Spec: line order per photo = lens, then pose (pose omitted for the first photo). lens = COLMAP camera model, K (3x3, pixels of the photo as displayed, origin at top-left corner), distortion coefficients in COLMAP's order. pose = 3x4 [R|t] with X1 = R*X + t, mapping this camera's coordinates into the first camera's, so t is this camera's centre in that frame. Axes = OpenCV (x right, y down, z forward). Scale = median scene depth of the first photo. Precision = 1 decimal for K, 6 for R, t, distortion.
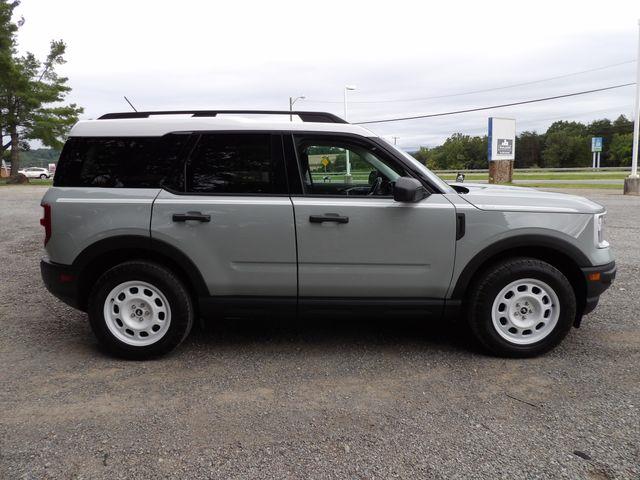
lens RADIAL K [[471.7, 0, 334.4], [0, 471.7, 240.3], [0, 0, 1]] dist [-0.002714, 0.005428]
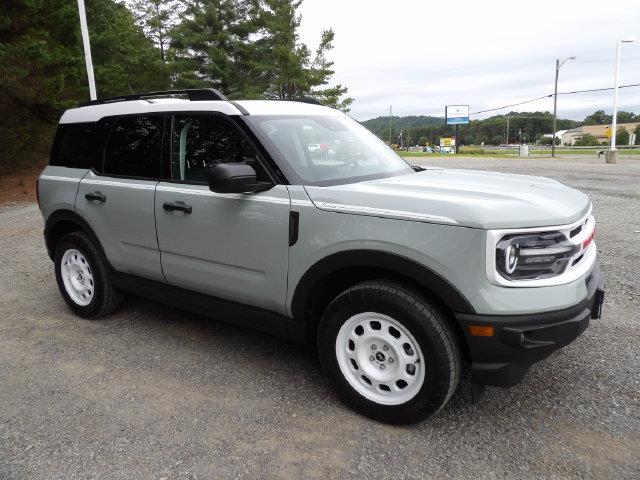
lens RADIAL K [[471.3, 0, 322.3], [0, 471.3, 236.7], [0, 0, 1]] dist [-0.007244, 0.006492]
pose [[0.825583, 0.104257, -0.554566, 0.715551], [-0.077015, 0.994406, 0.072292, -0.073964], [0.559000, -0.016973, 0.828994, 0.380596]]
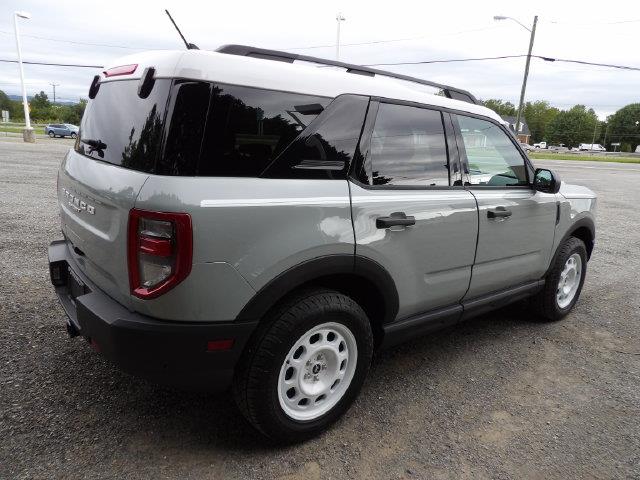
lens RADIAL K [[452.7, 0, 320.0], [0, 452.7, 240.0], [0, 0, 1]] dist [-0.034221, 0.002305]
pose [[0.765379, -0.090810, 0.637141, -0.811914], [0.029957, 0.993949, 0.105679, -0.093932], [-0.642883, -0.061798, 0.763468, 0.534741]]
